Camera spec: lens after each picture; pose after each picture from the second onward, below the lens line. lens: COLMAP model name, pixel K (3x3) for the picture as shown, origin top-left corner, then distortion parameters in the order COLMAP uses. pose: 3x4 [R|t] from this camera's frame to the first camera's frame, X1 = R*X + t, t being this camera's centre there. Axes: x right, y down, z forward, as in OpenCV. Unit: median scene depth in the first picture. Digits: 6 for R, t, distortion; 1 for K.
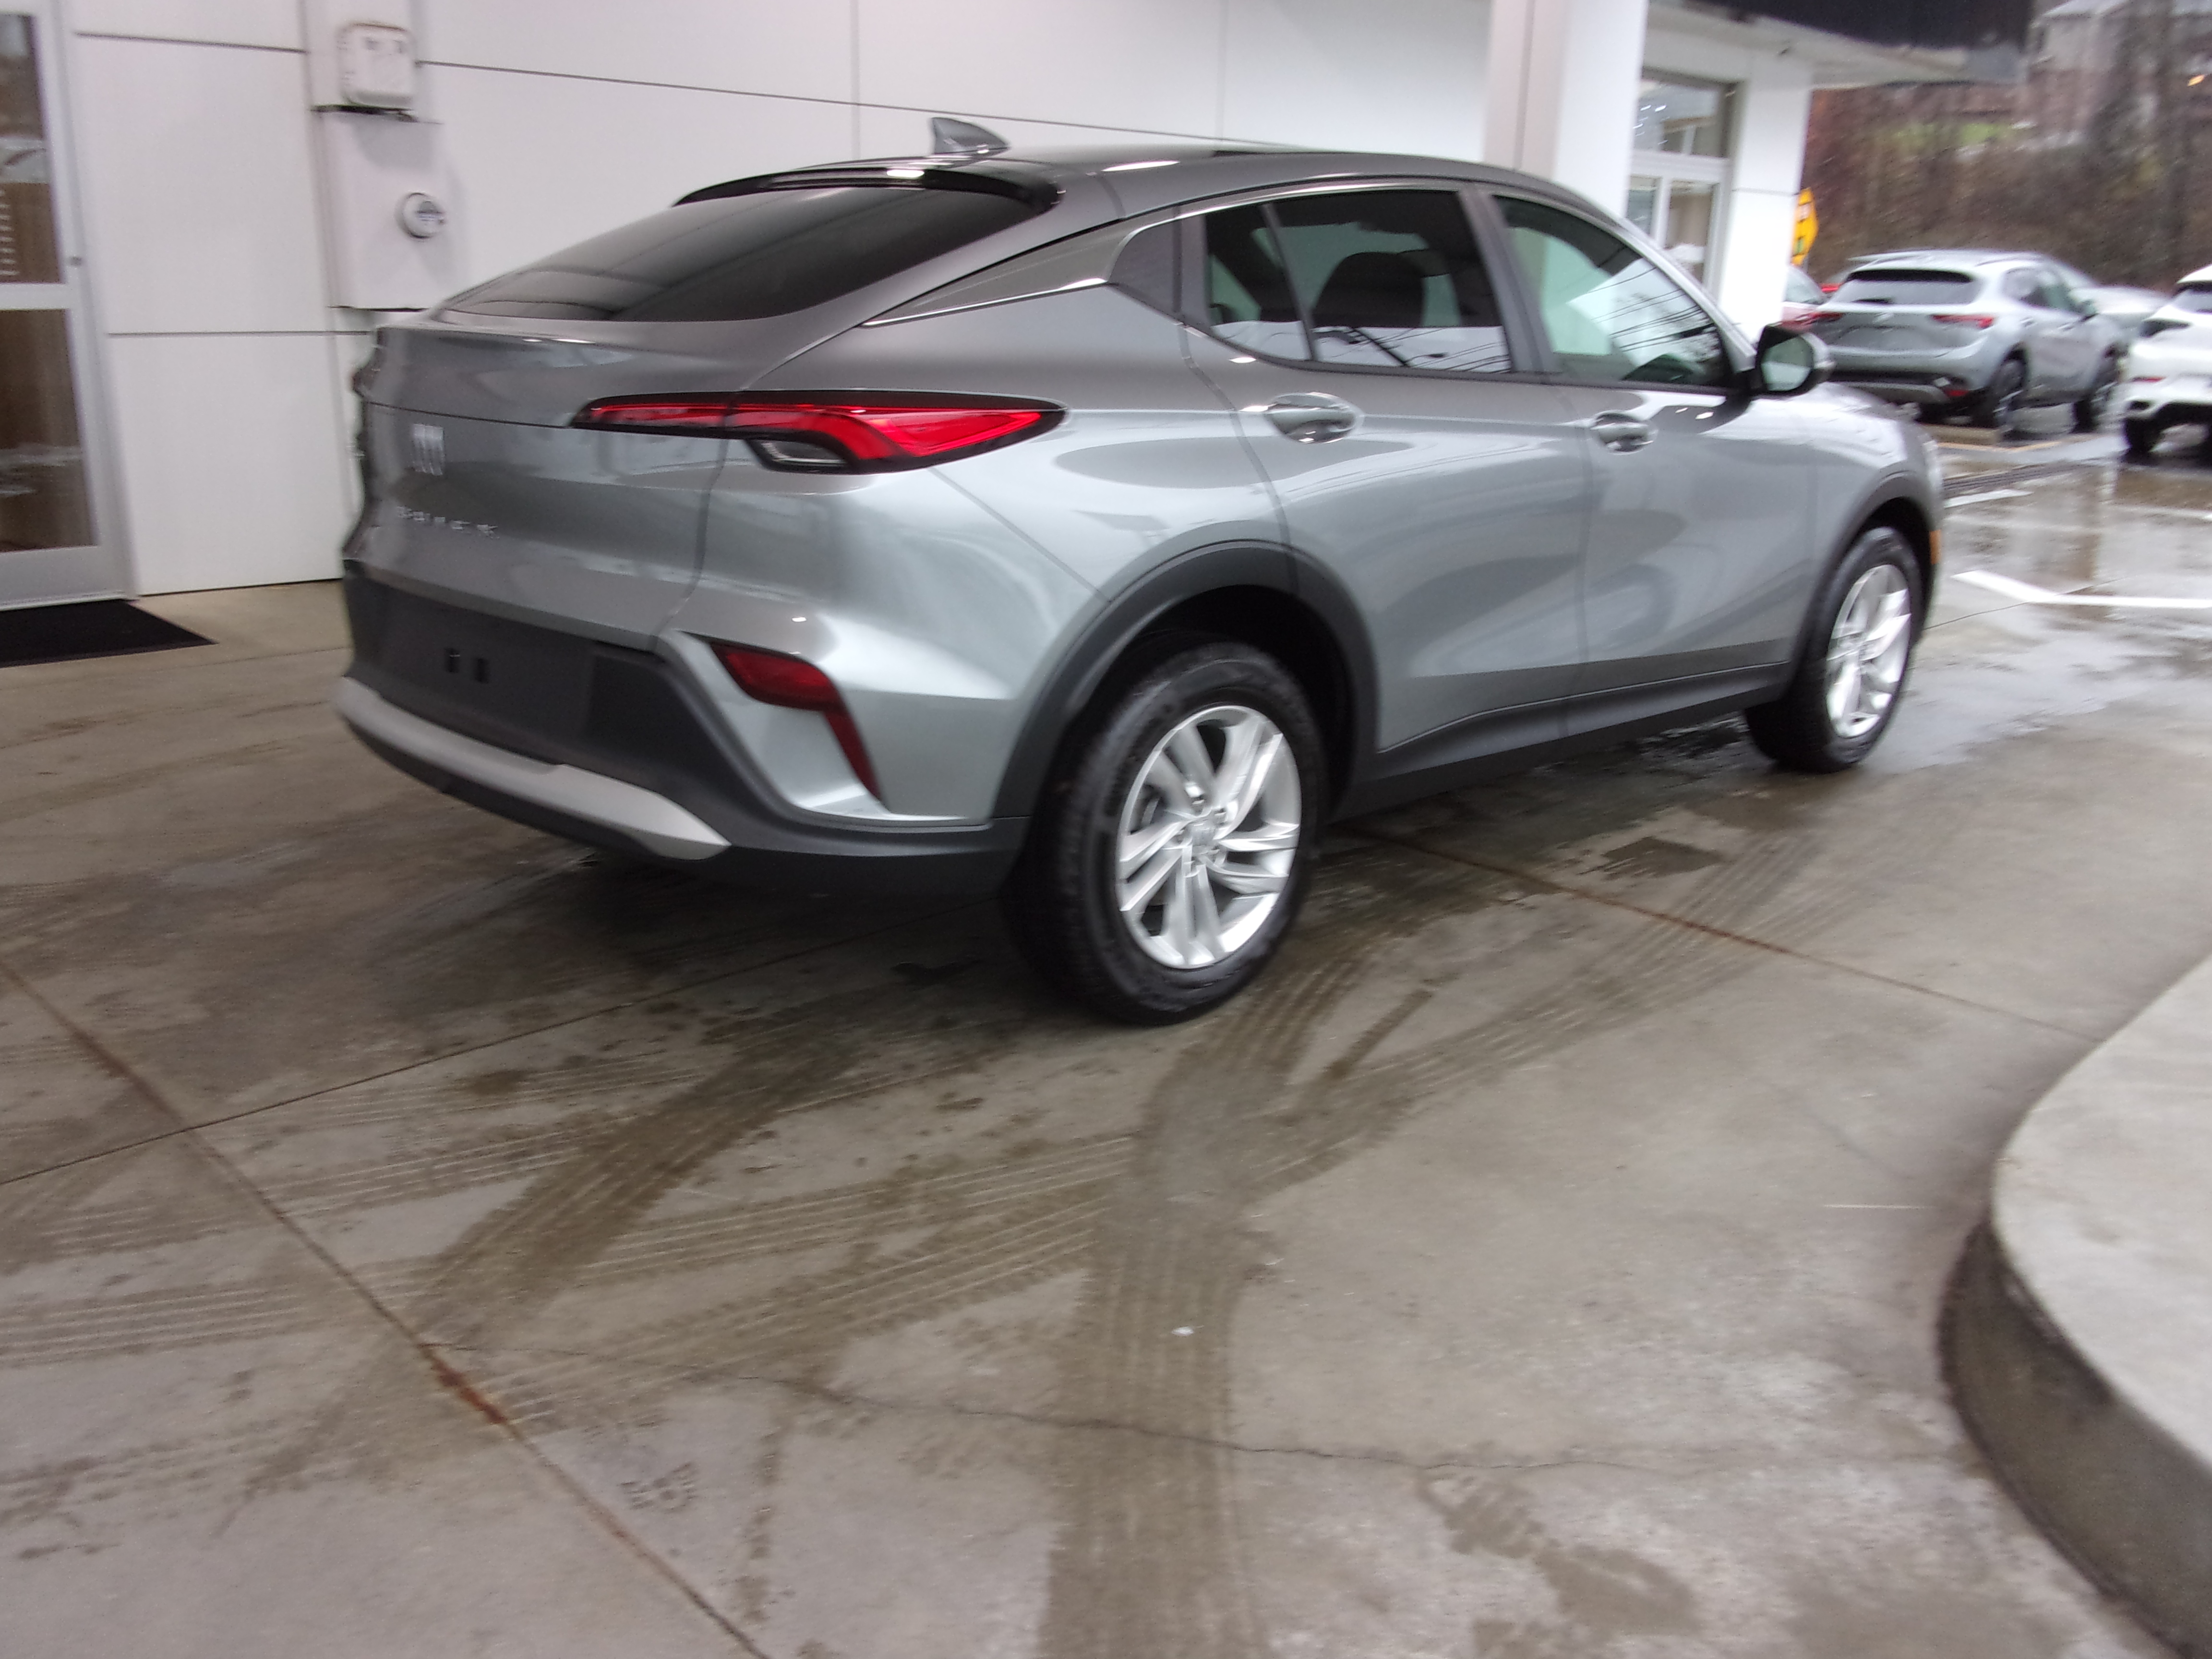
lens RADIAL K [[1853.5, 0, 1106.0], [0, 1853.5, 829.5], [0, 0, 1]] dist [0.000928, 0.002655]
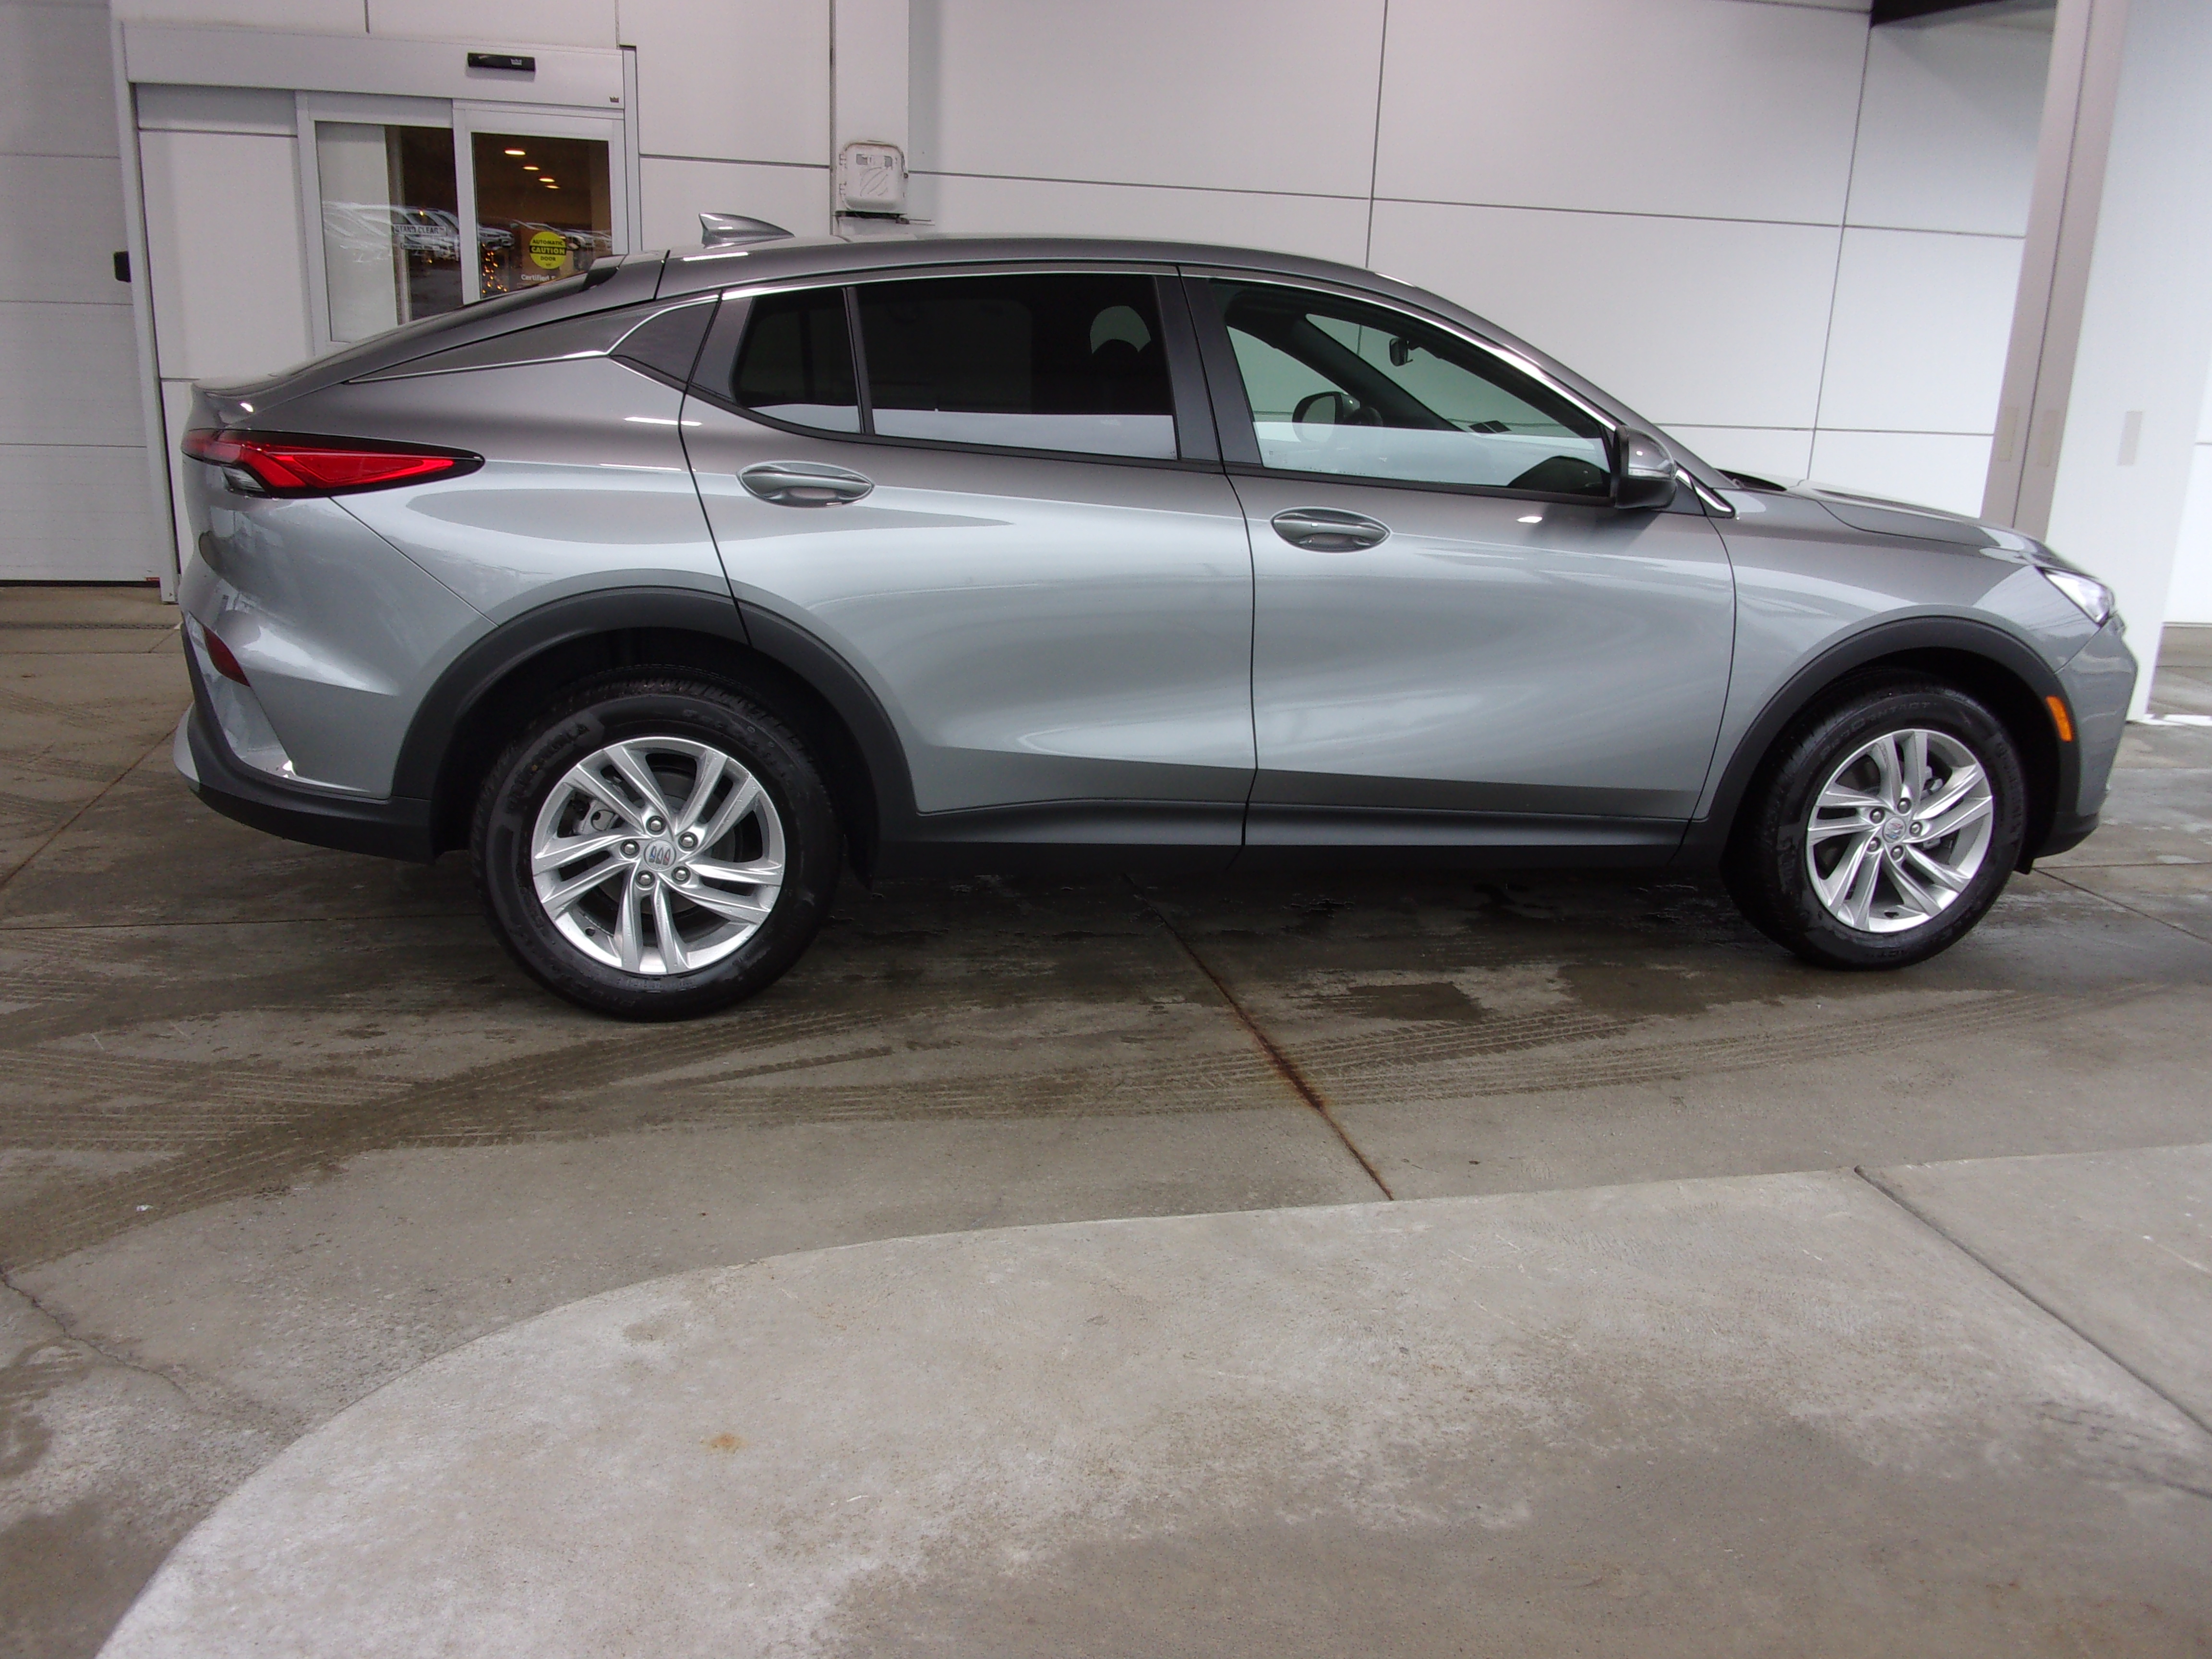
lens RADIAL K [[1844.3, 0, 1106.0], [0, 1844.3, 829.5], [0, 0, 1]] dist [0.045160, -0.091315]
pose [[0.852043, 0.149904, -0.501549, 0.824459], [-0.173245, 0.984879, 0.000050, -0.057194], [0.493972, 0.086848, 0.865129, 0.178883]]
